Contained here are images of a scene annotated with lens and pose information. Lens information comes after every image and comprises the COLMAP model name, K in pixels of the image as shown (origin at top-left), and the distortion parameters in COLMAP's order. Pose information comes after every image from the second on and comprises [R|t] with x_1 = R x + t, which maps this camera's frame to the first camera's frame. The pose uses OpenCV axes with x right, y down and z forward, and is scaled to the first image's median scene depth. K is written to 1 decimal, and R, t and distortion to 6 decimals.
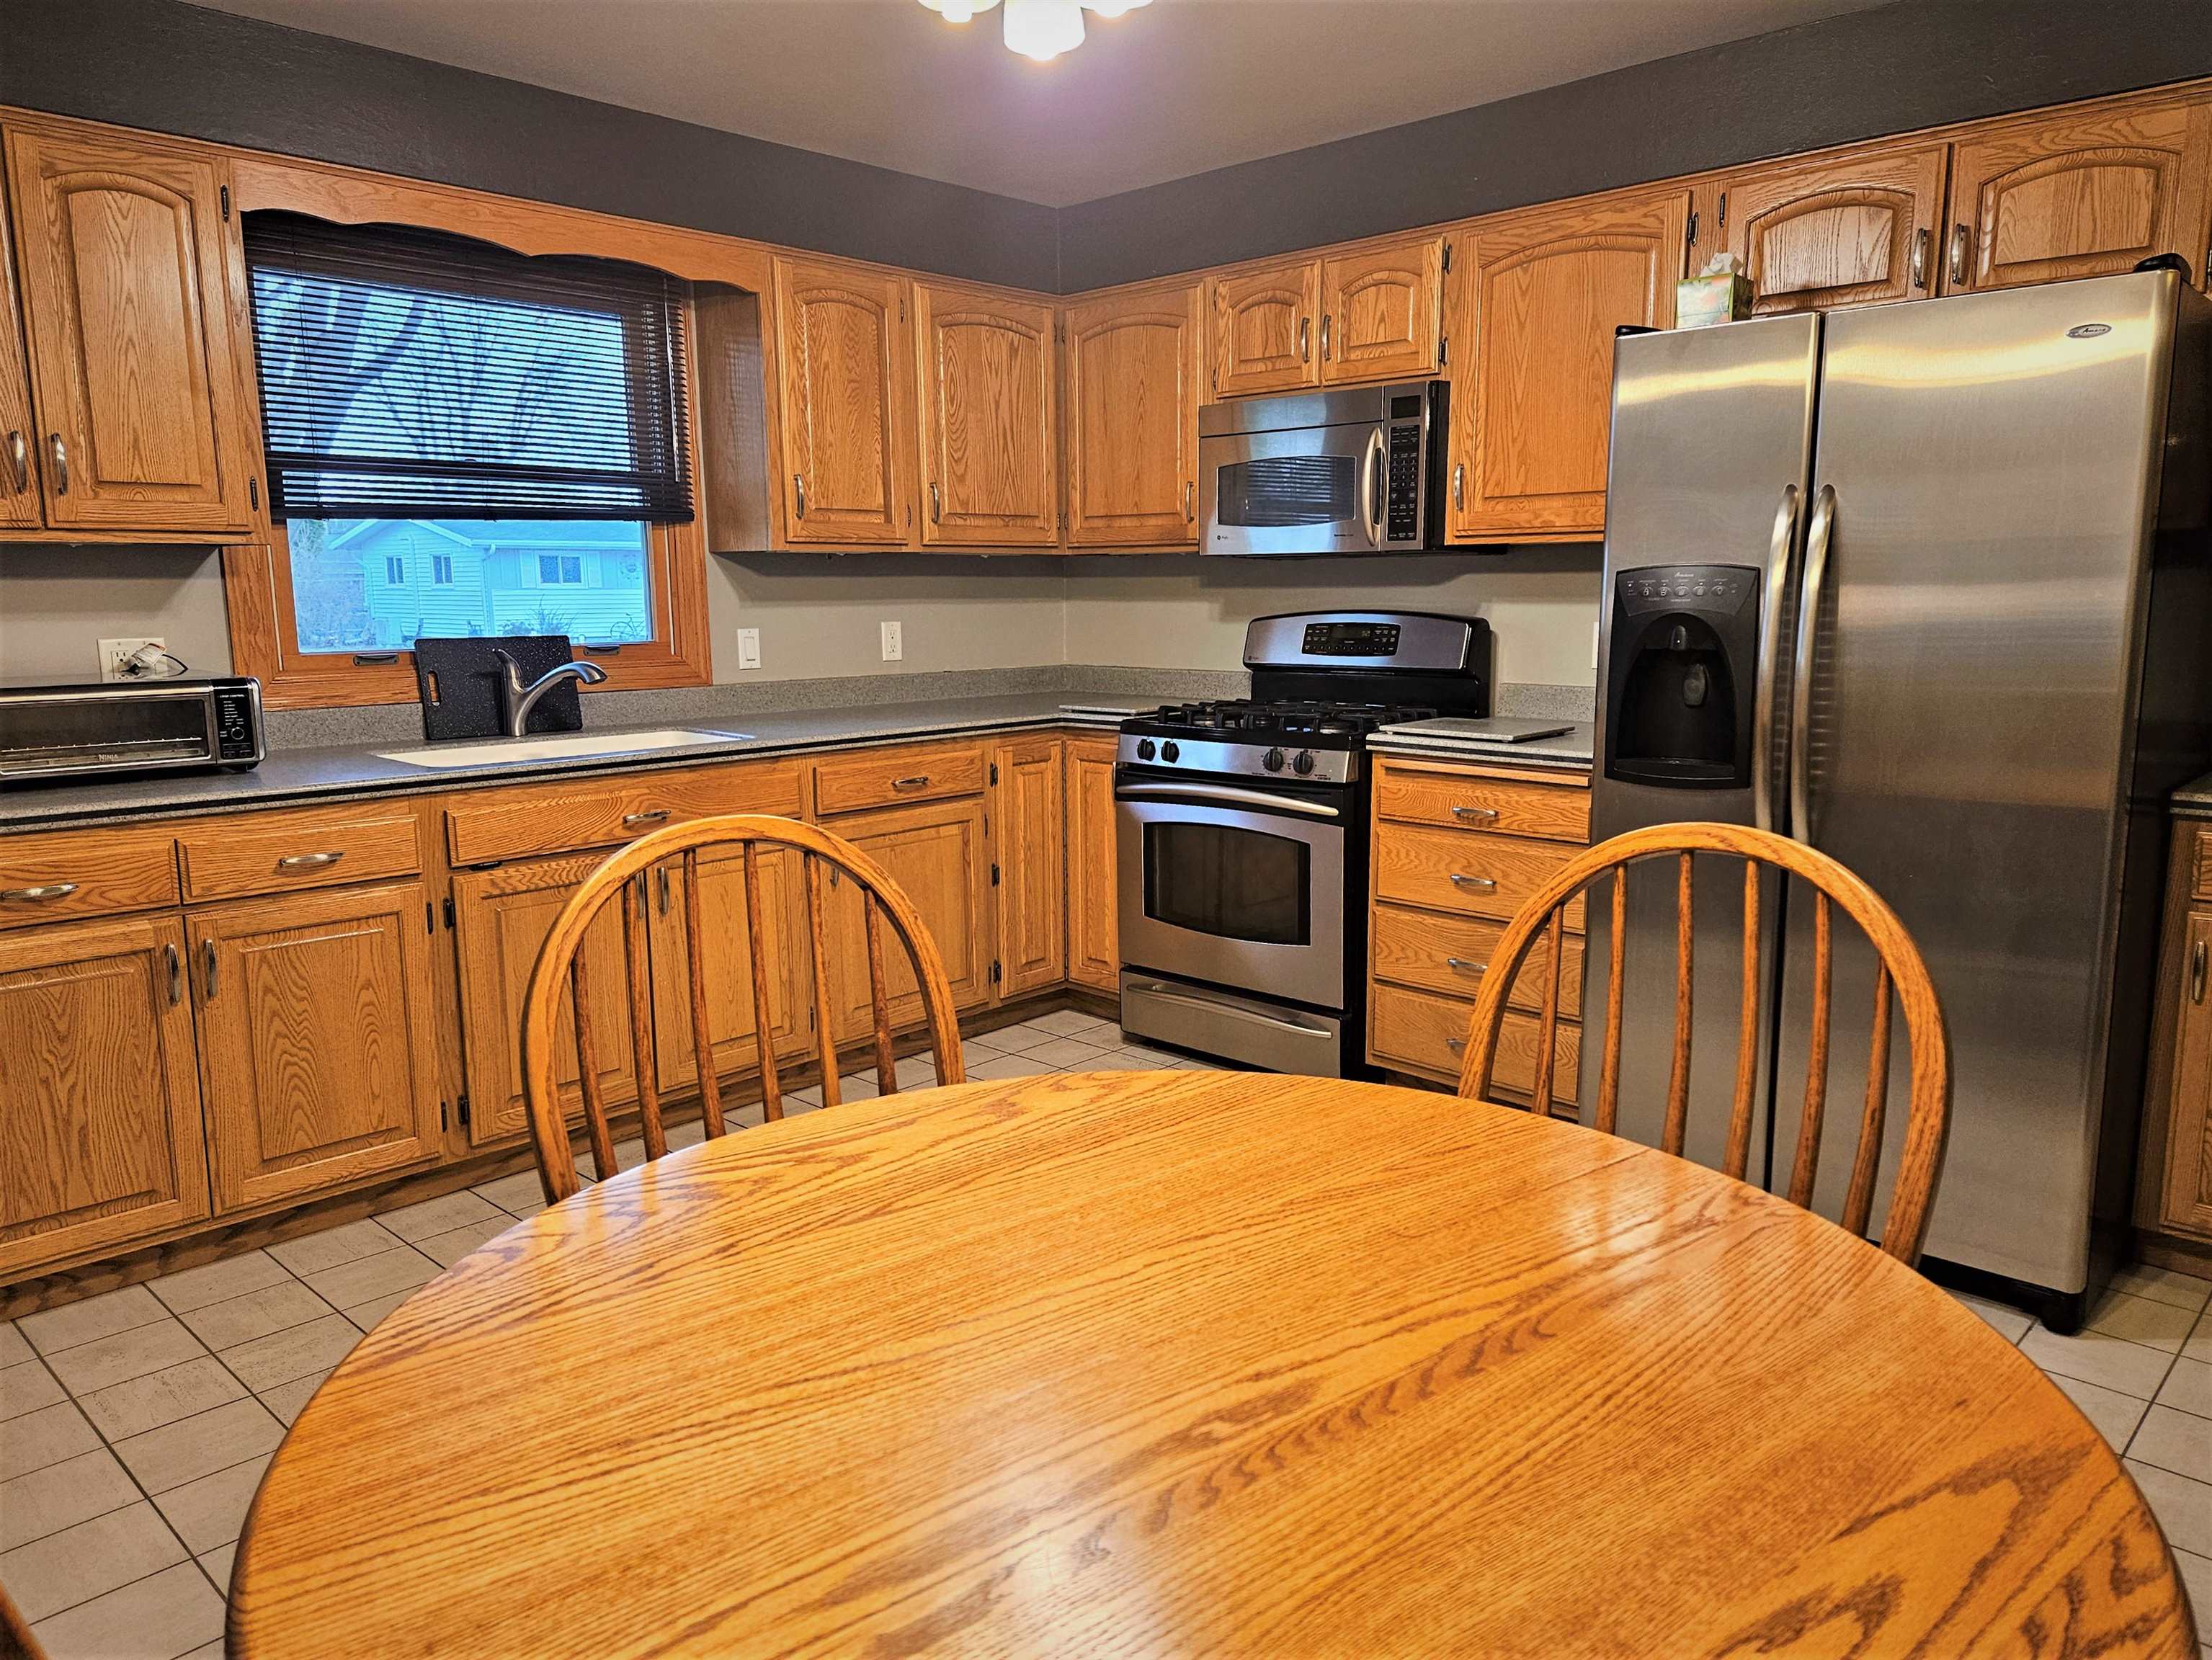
lens RADIAL K [[1529.4, 0, 1122.6], [0, 1529.4, 824.9], [0, 0, 1]] dist [0.083700, -0.073862]
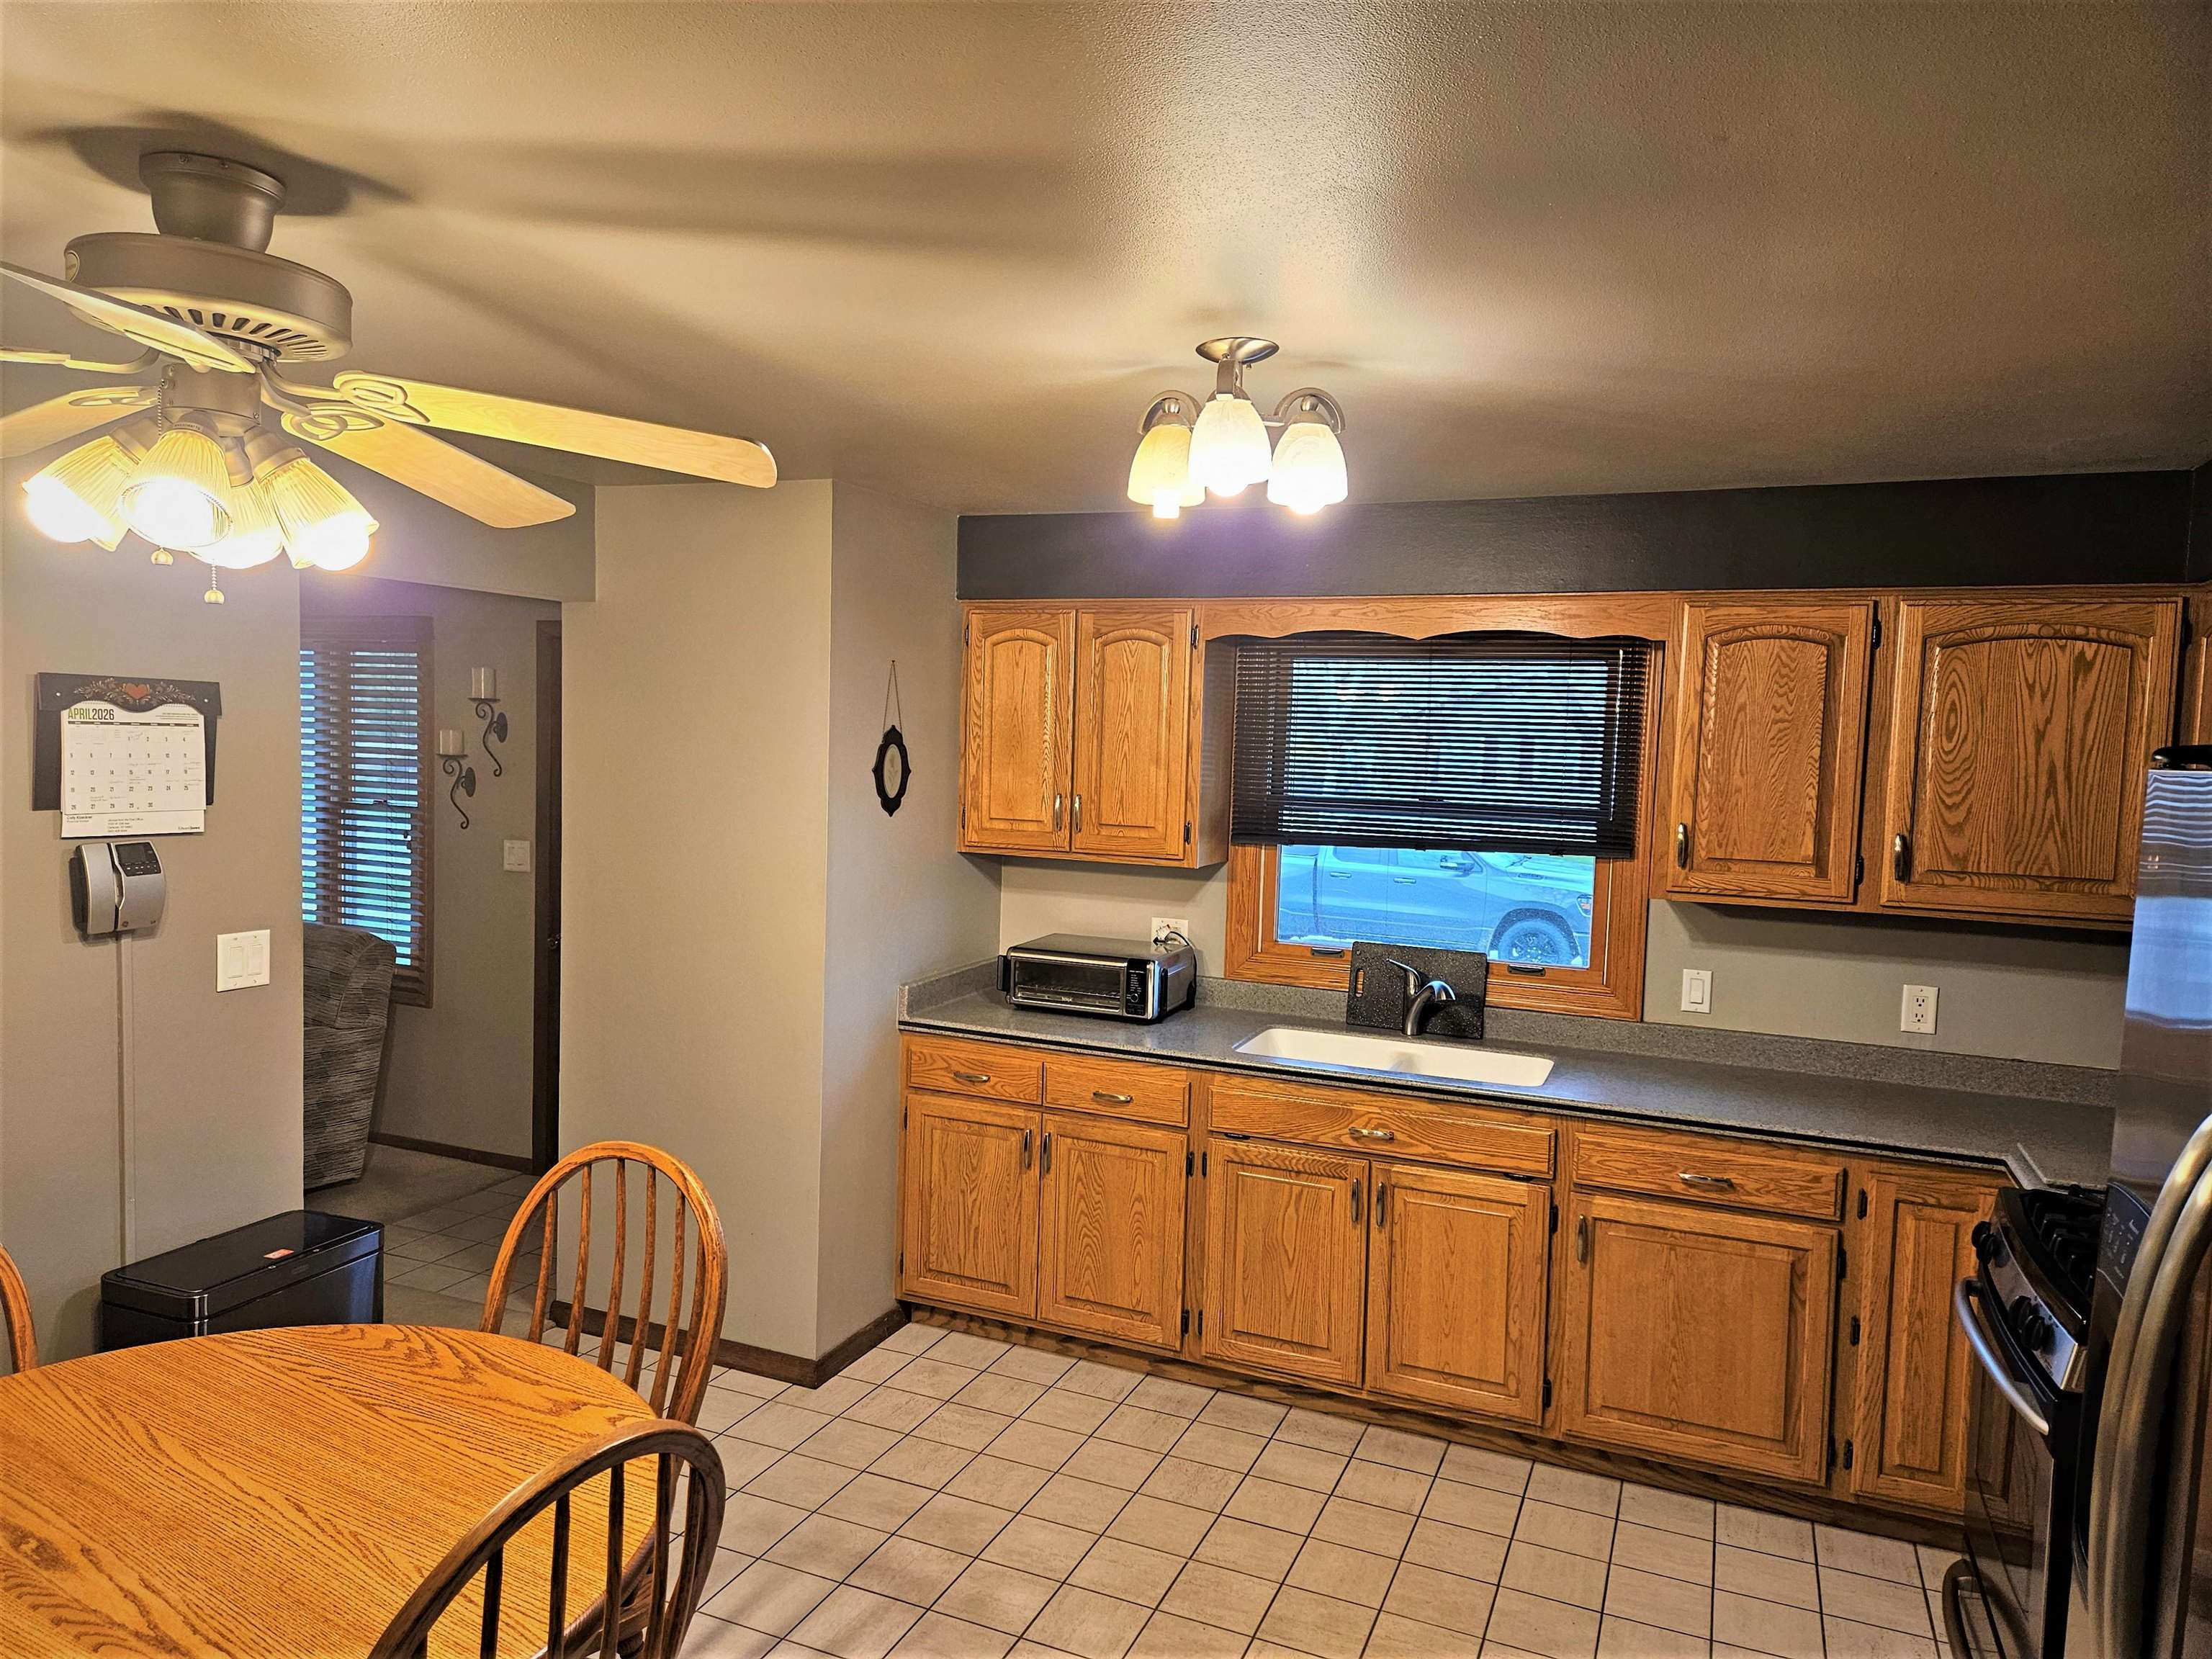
lens RADIAL K [[1483.9, 0, 1085.3], [0, 1483.9, 832.5], [0, 0, 1]] dist [0.081311, -0.066510]
pose [[0.338114, 0.083432, -0.937400, 0.576181], [-0.182163, 0.983027, 0.021788, -0.192862], [0.923307, 0.163393, 0.347574, 0.383238]]
